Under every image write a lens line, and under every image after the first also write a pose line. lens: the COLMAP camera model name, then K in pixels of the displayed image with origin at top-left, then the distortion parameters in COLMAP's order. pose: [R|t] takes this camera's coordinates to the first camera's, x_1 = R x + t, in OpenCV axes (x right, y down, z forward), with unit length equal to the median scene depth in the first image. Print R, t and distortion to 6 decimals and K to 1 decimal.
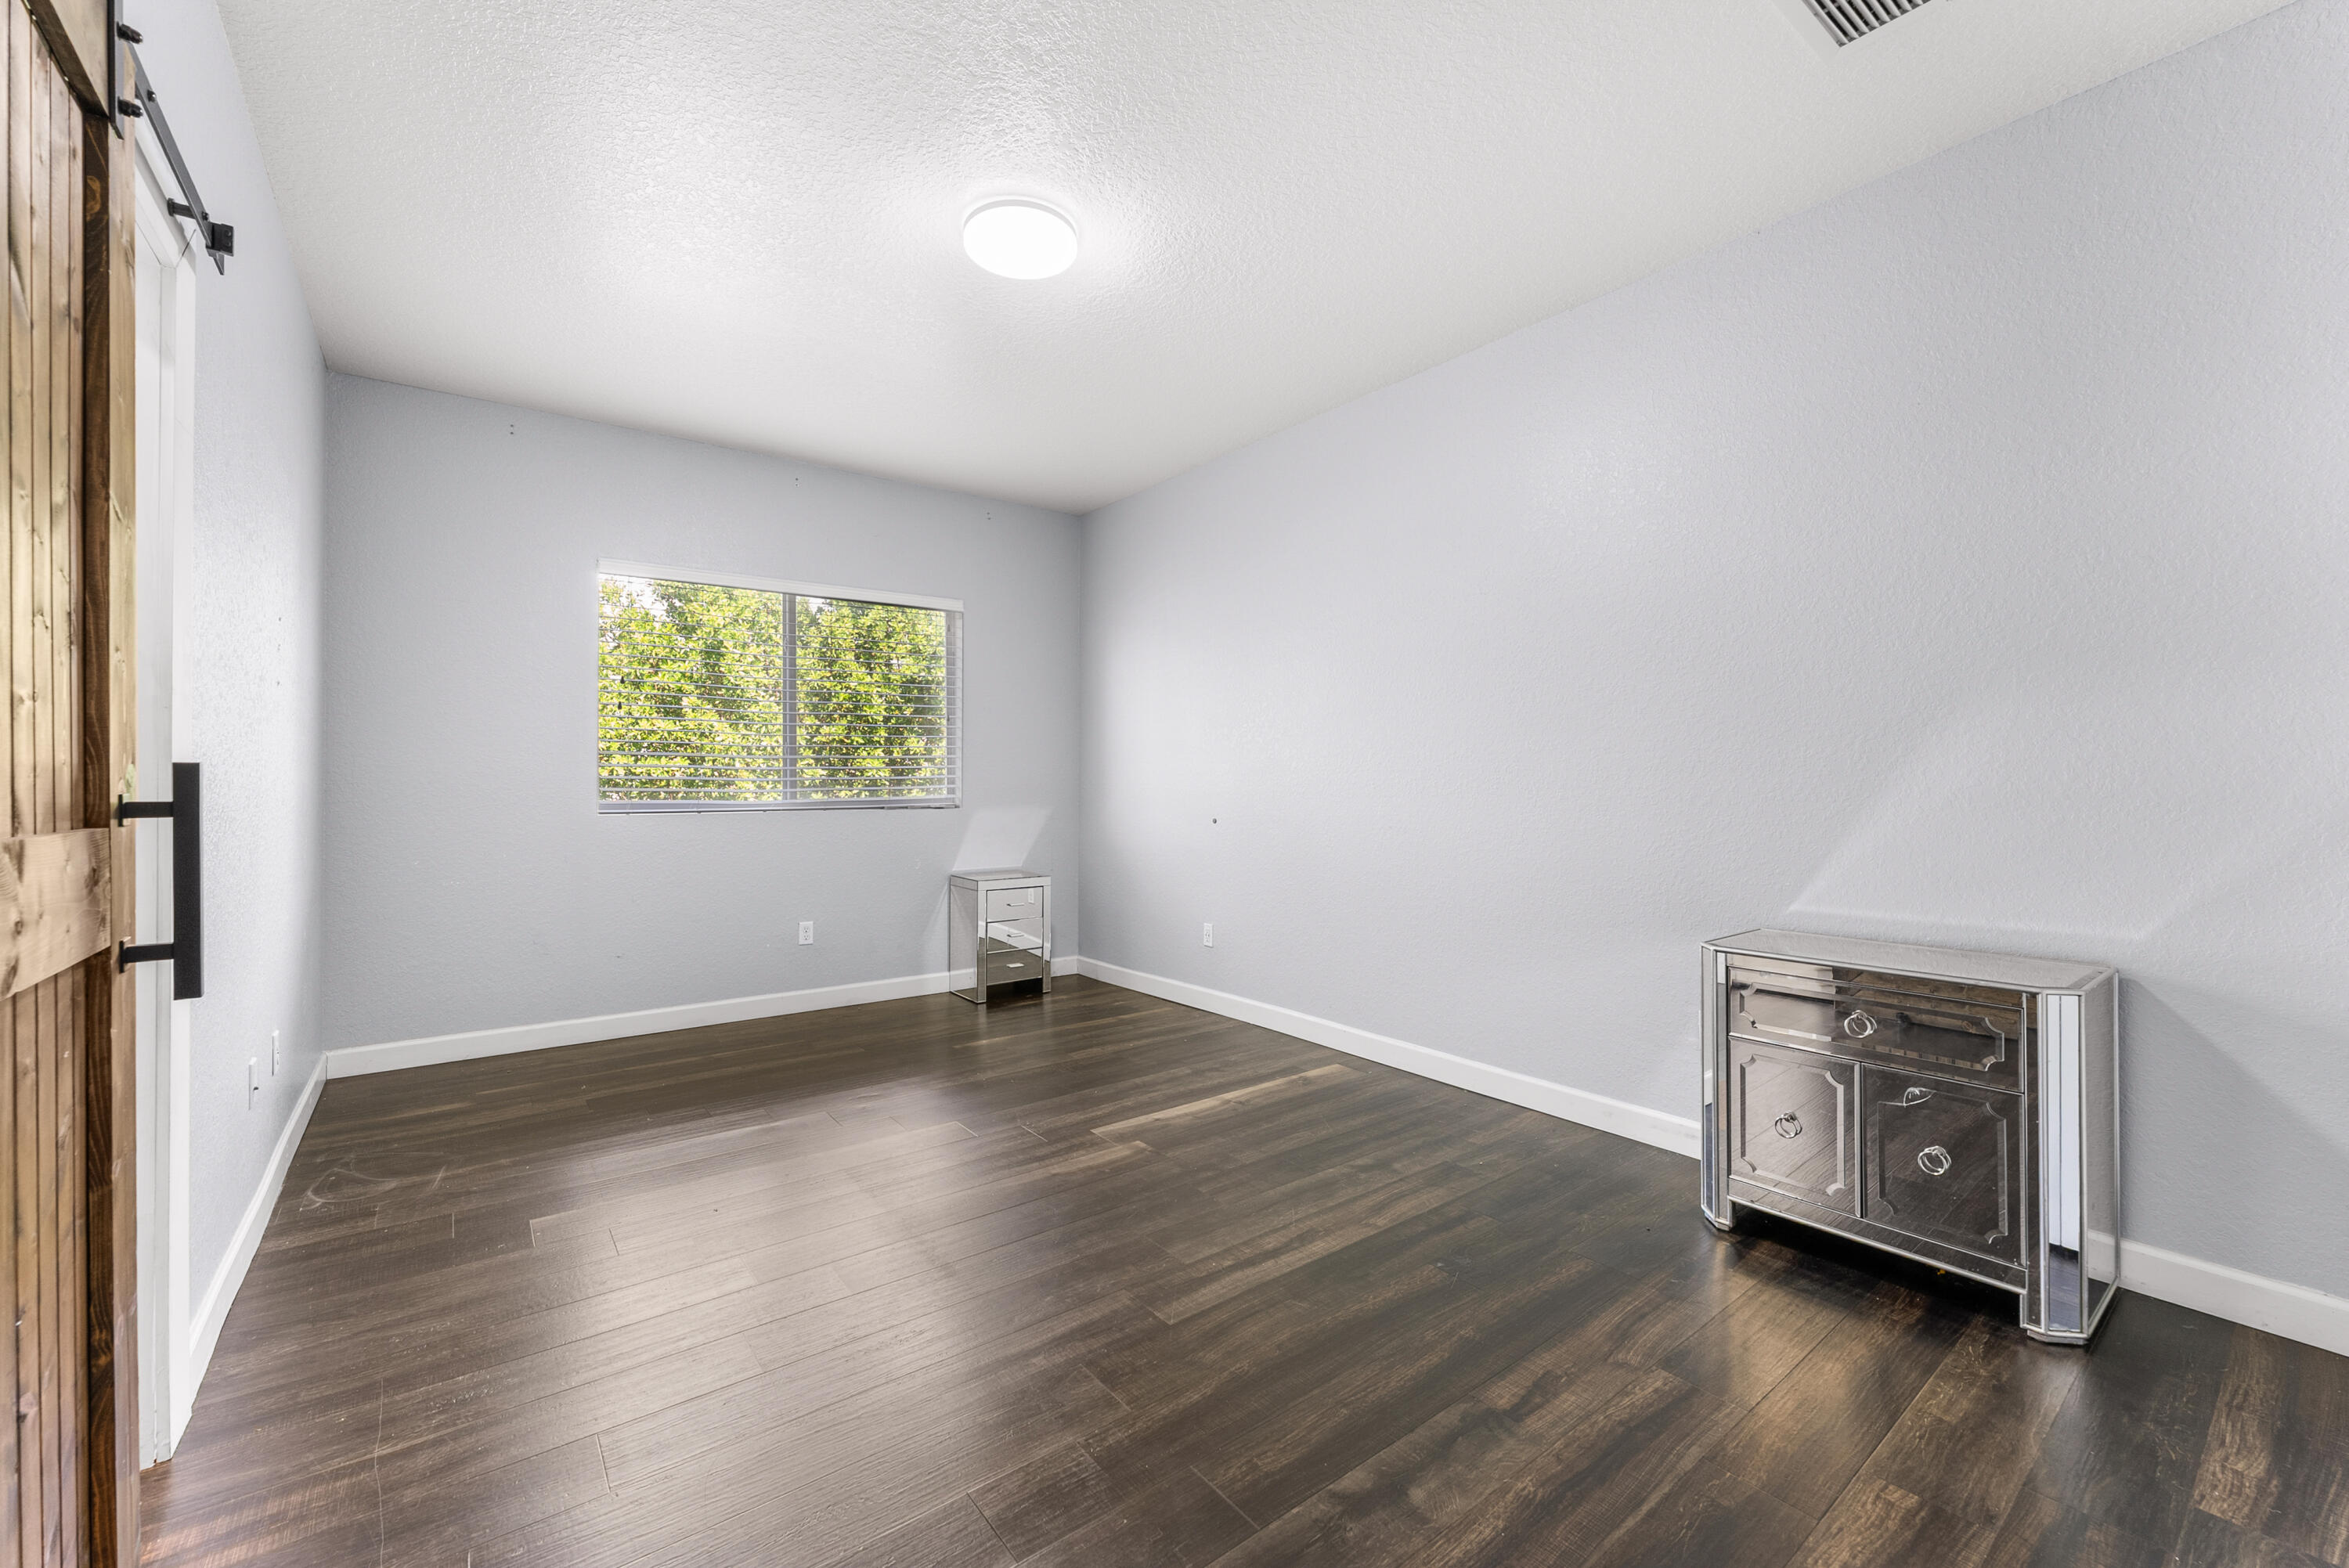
lens RADIAL K [[941.8, 0, 1175.4], [0, 941.8, 789.6], [0, 0, 1]] dist [-0.002109, -0.001155]
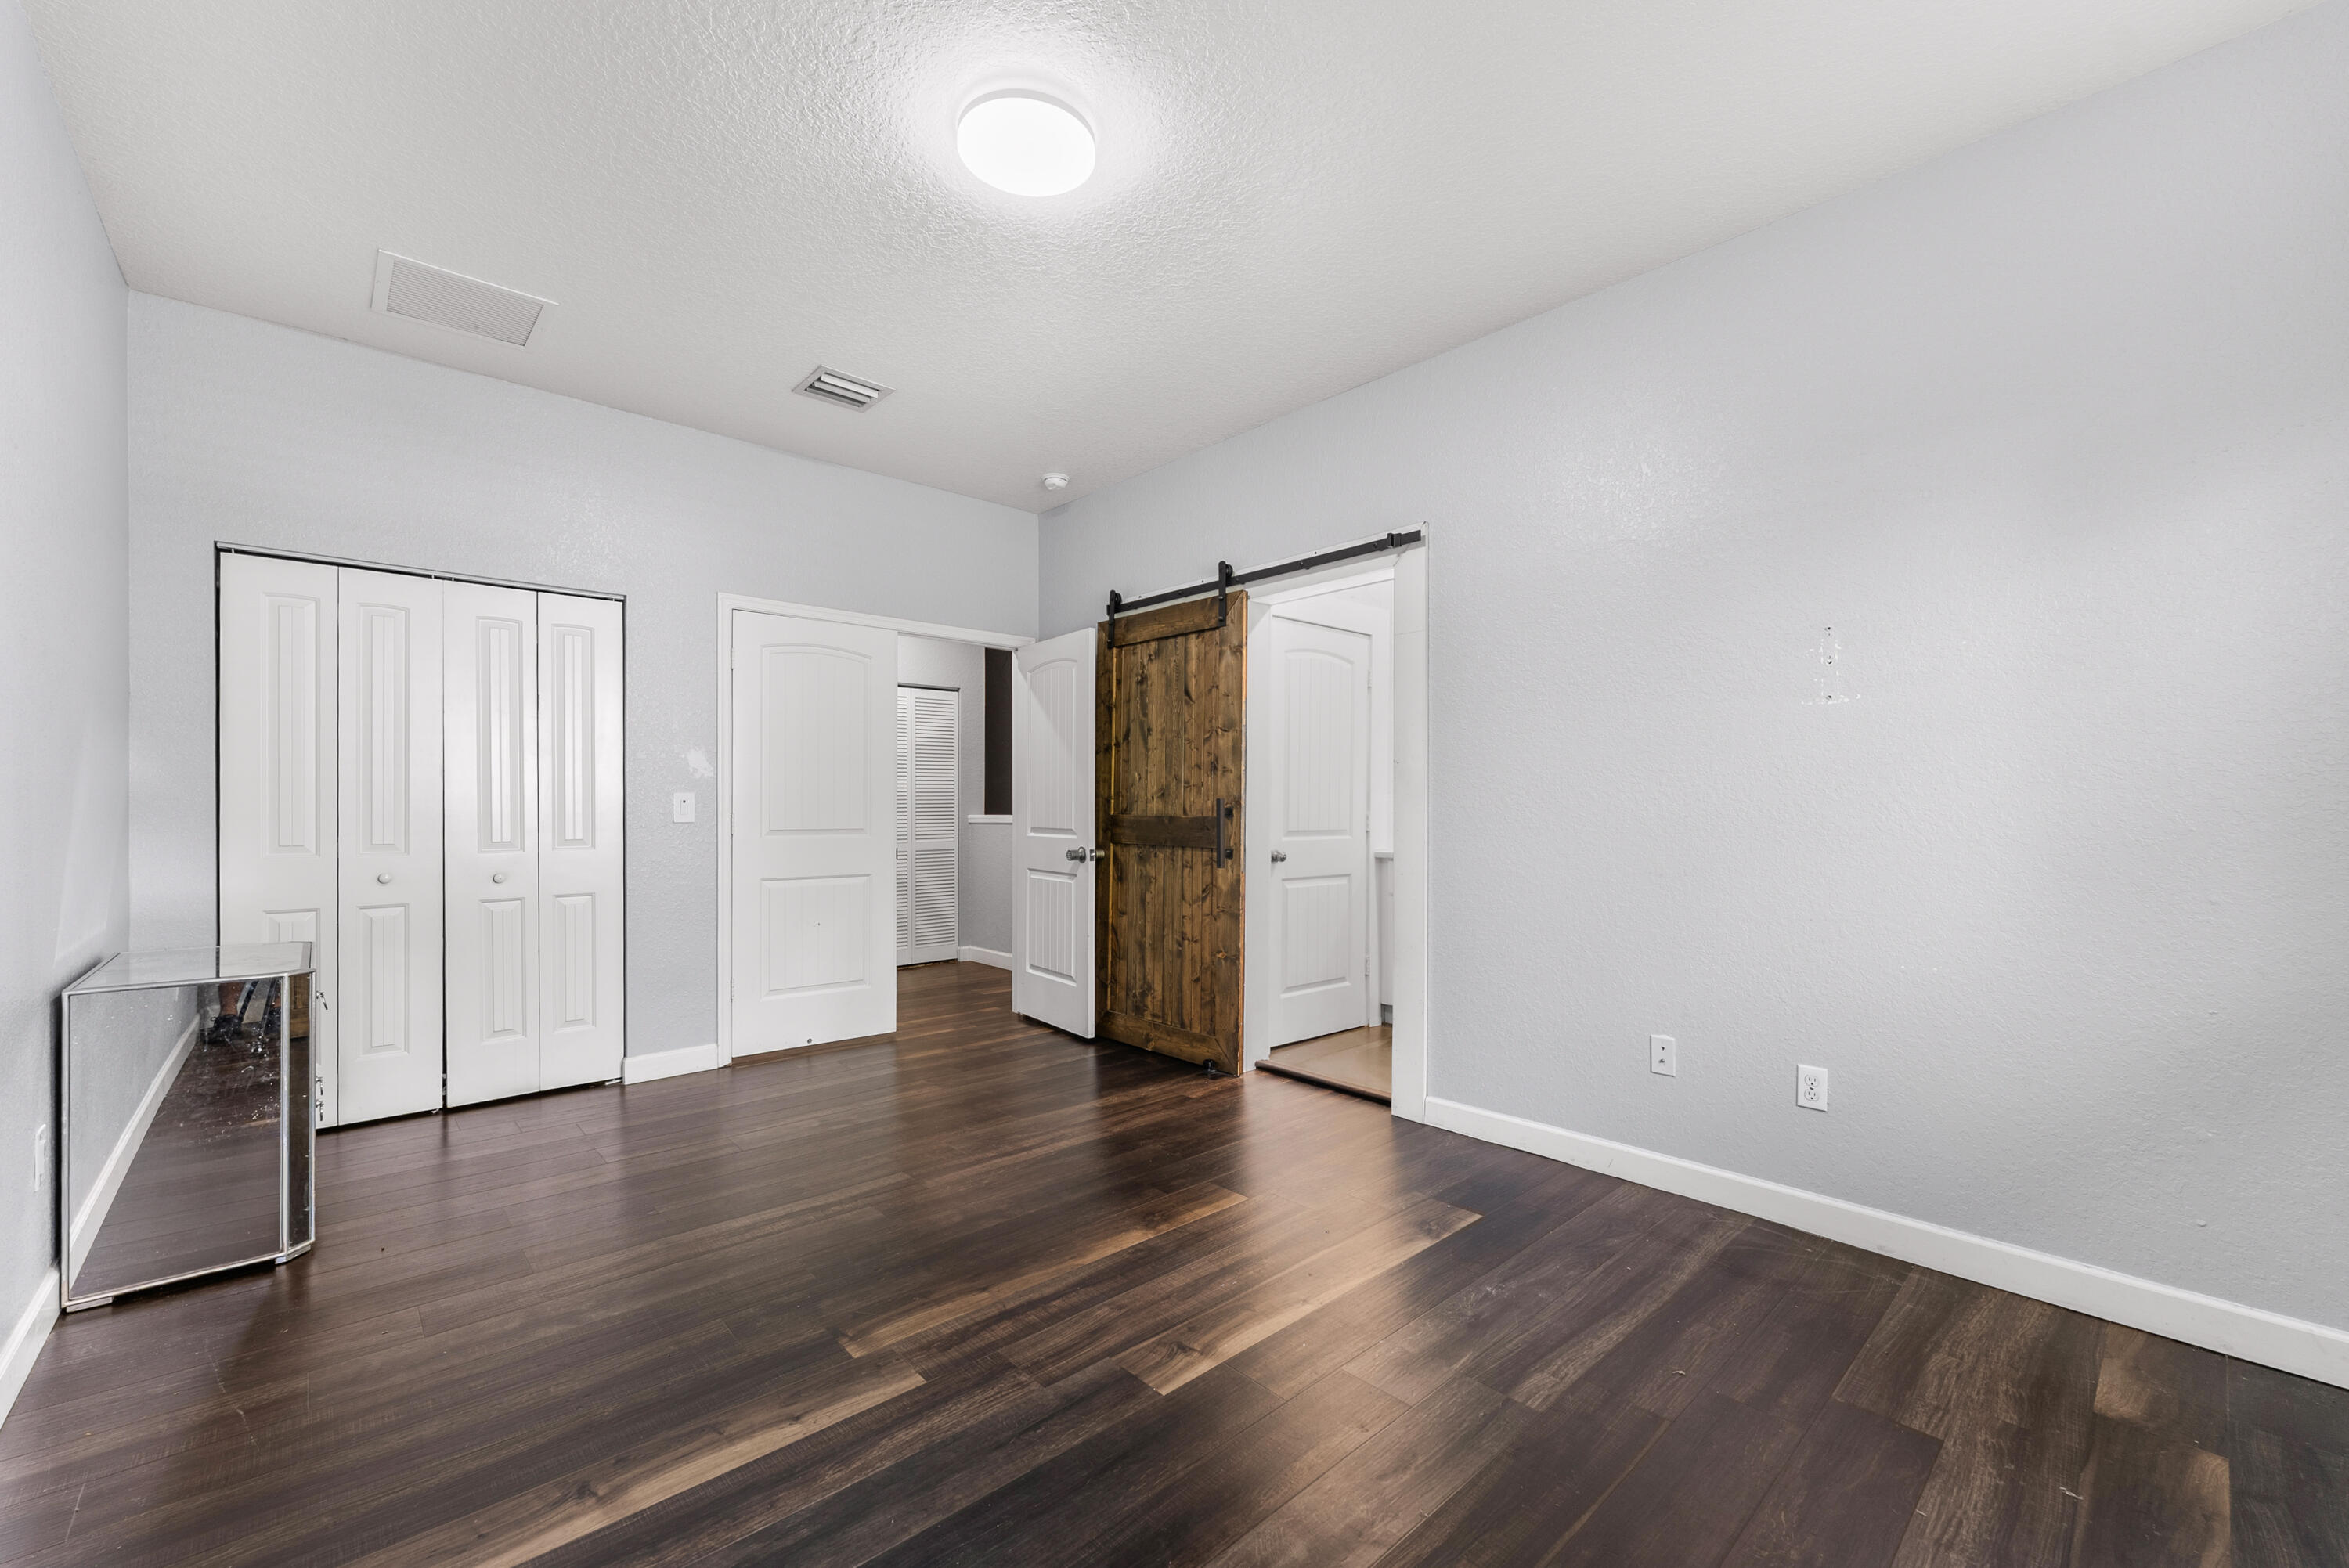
lens RADIAL K [[941.8, 0, 1173.2], [0, 941.8, 799.9], [0, 0, 1]] dist [-0.002109, -0.001155]
pose [[-0.996459, -0.003688, -0.083998, -0.202556], [-0.003062, 0.999967, -0.007585, -0.005163], [0.084023, -0.007301, -0.996437, 1.674774]]
